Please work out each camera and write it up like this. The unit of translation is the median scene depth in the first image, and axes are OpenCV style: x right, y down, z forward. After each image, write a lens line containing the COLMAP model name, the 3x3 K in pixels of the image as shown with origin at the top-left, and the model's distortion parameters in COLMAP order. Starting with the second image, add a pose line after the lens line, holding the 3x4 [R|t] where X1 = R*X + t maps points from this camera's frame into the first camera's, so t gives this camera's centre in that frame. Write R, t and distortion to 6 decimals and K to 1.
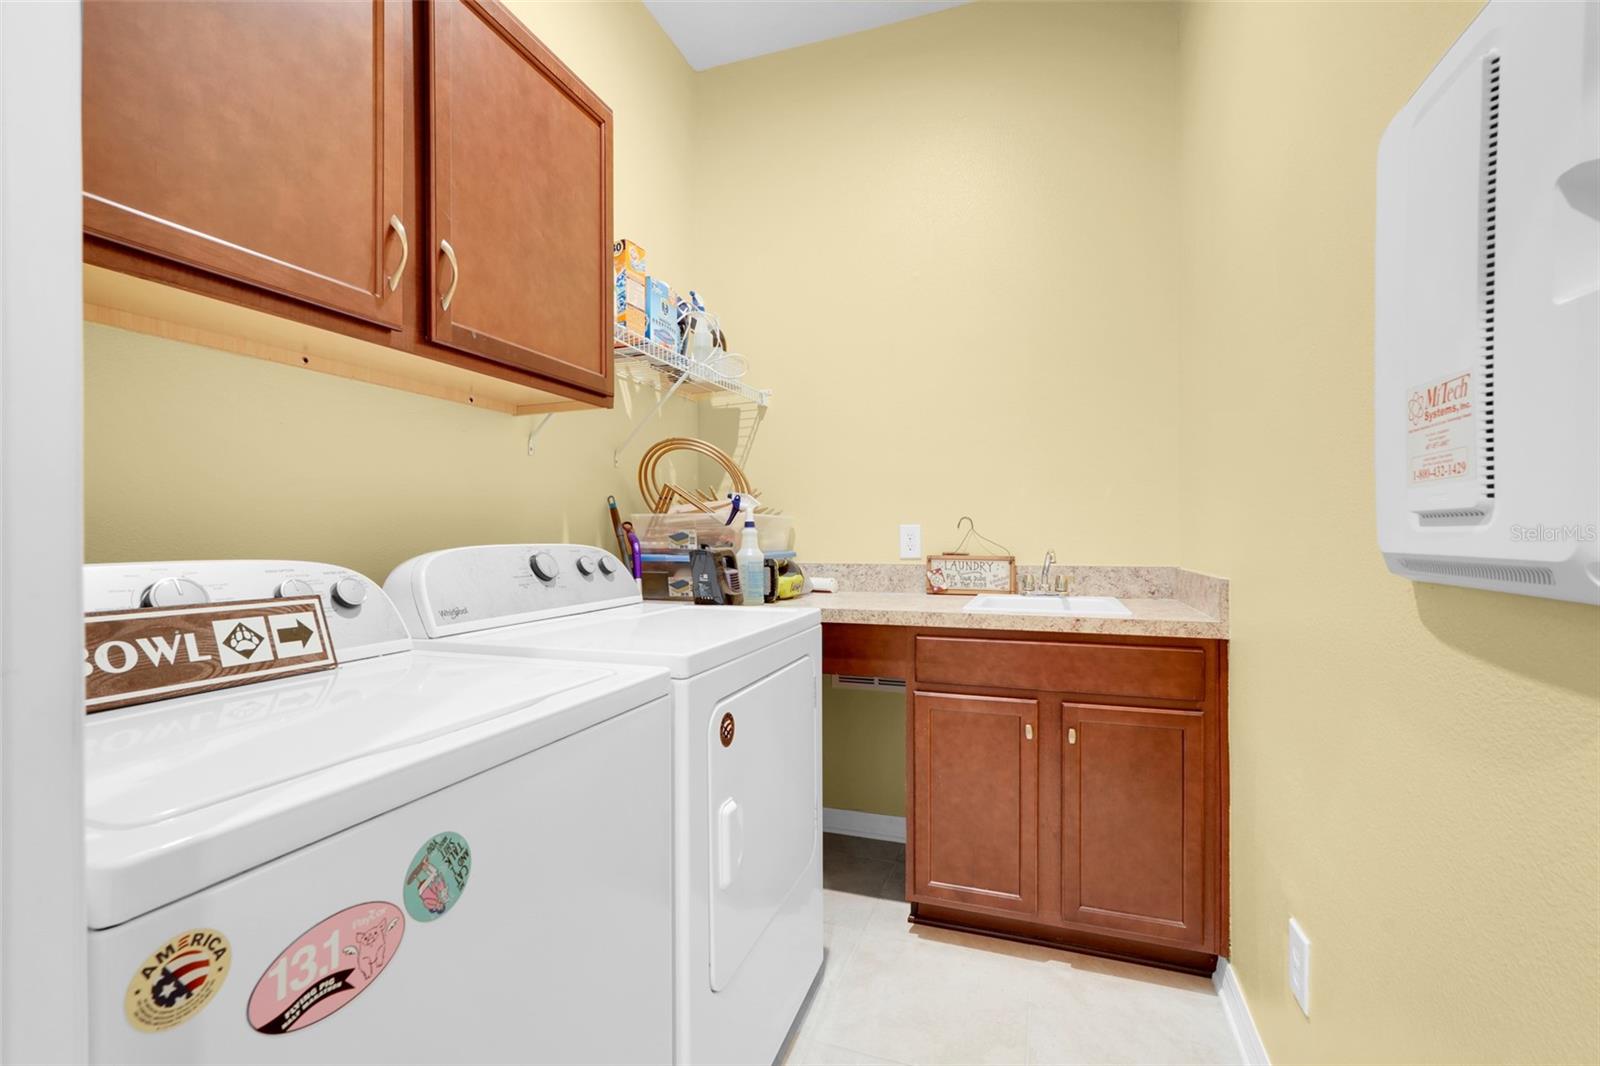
lens RADIAL K [[701.7, 0, 797.2], [0, 701.7, 534.1], [0, 0, 1]] dist [-0.016934, 0.010164]
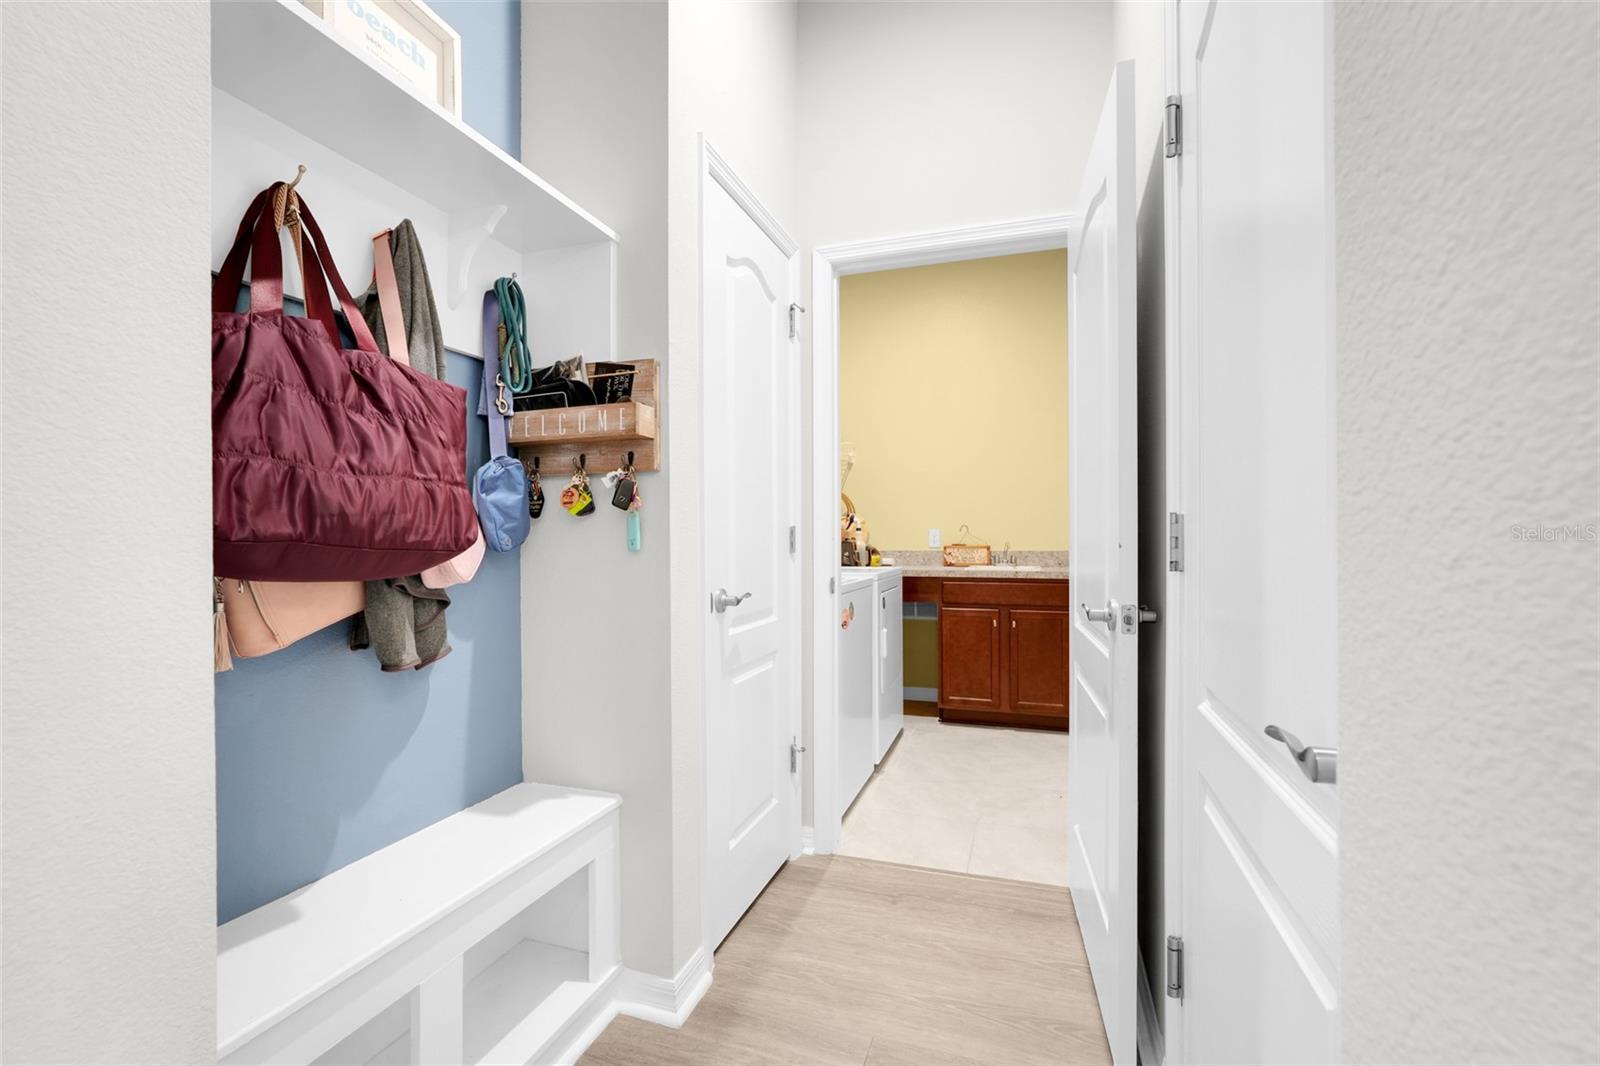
lens RADIAL K [[701.7, 0, 797.2], [0, 701.7, 534.1], [0, 0, 1]] dist [-0.016934, 0.010164]
pose [[0.999843, 0.000066, 0.017724, -0.280615], [0.000036, 0.999984, -0.005716, 0.011846], [-0.017724, 0.005715, 0.999827, -1.016126]]
